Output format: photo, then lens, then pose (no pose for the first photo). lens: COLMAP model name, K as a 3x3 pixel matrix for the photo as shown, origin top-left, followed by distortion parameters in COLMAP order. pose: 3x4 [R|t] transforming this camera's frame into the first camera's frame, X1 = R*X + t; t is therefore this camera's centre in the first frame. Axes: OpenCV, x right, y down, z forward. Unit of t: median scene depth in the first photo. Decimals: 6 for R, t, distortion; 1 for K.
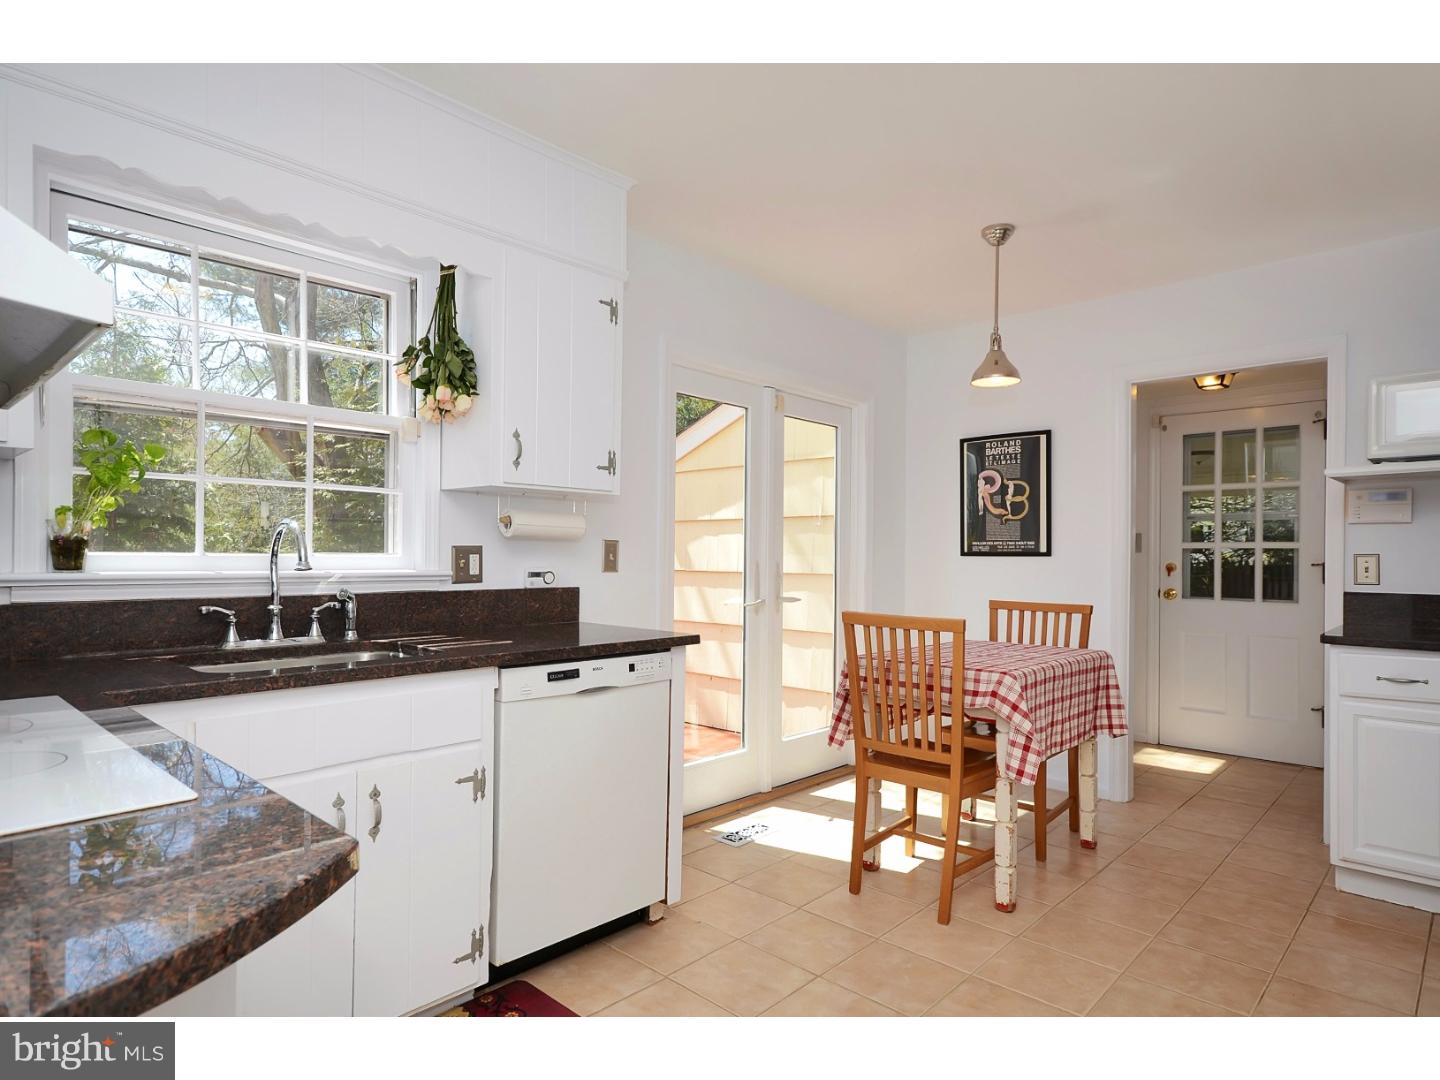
lens RADIAL K [[794.2, 0, 717.8], [0, 794.2, 552.0], [0, 0, 1]] dist [-0.000840, -0.000487]
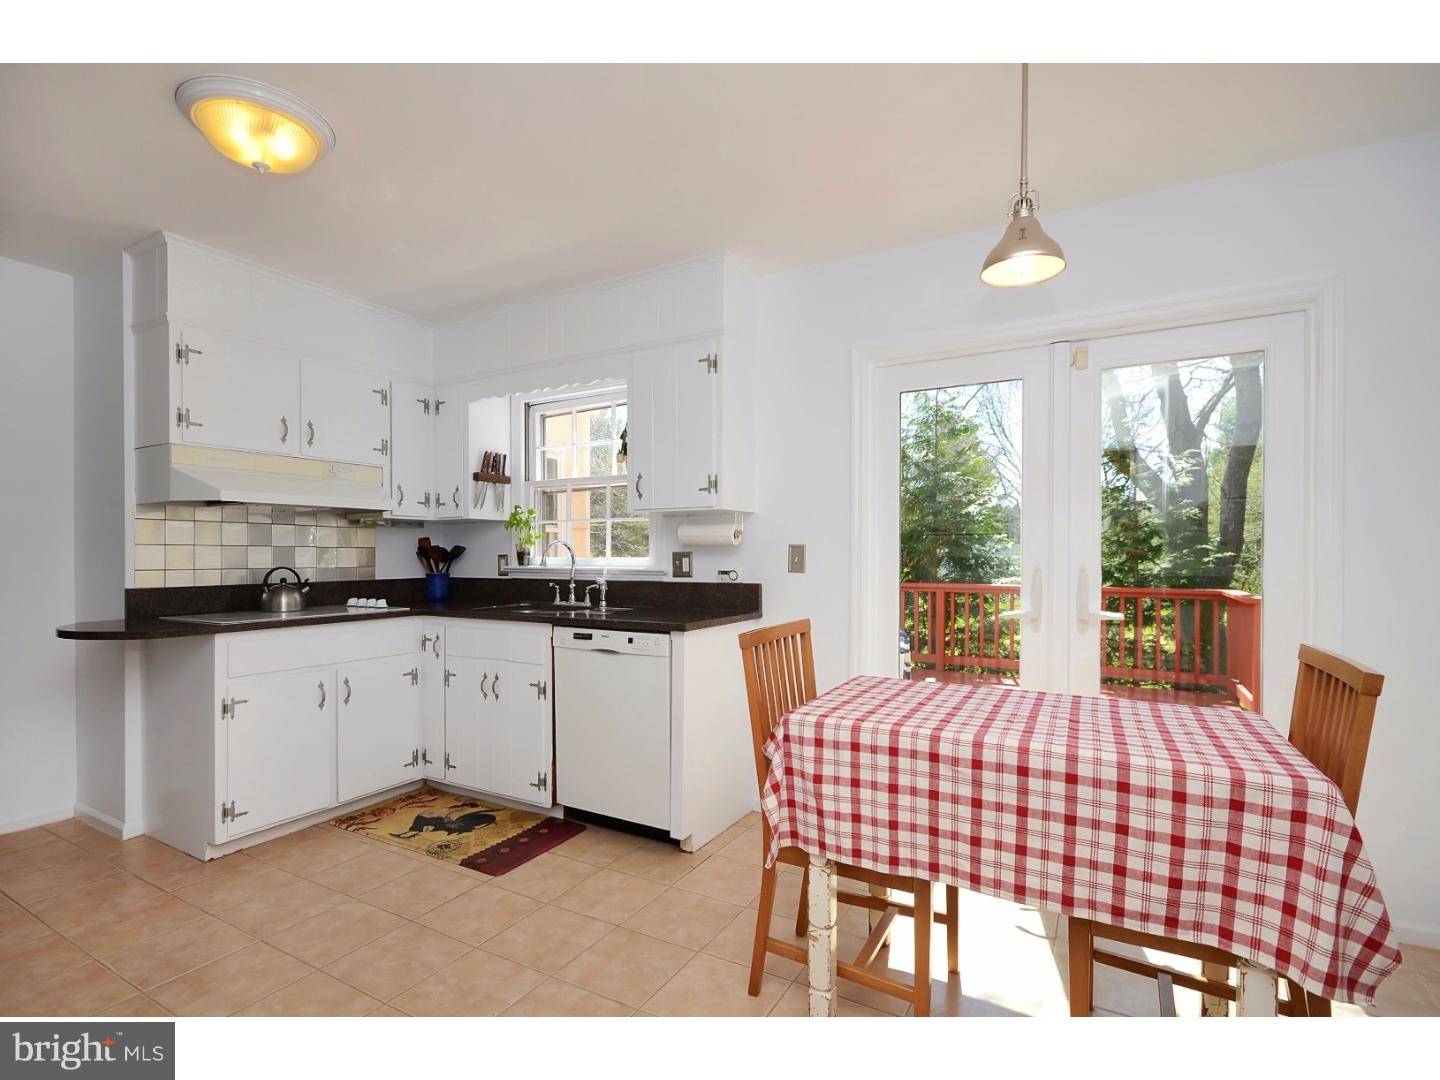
lens RADIAL K [[701.7, 0, 719.1], [0, 701.7, 548.2], [0, 0, 1]] dist [0.002055, 0.000109]
pose [[0.235414, -0.018771, -0.971714, 1.017226], [0.004994, 0.999824, -0.018104, 0.009993], [0.971882, -0.000591, 0.235466, 0.808030]]
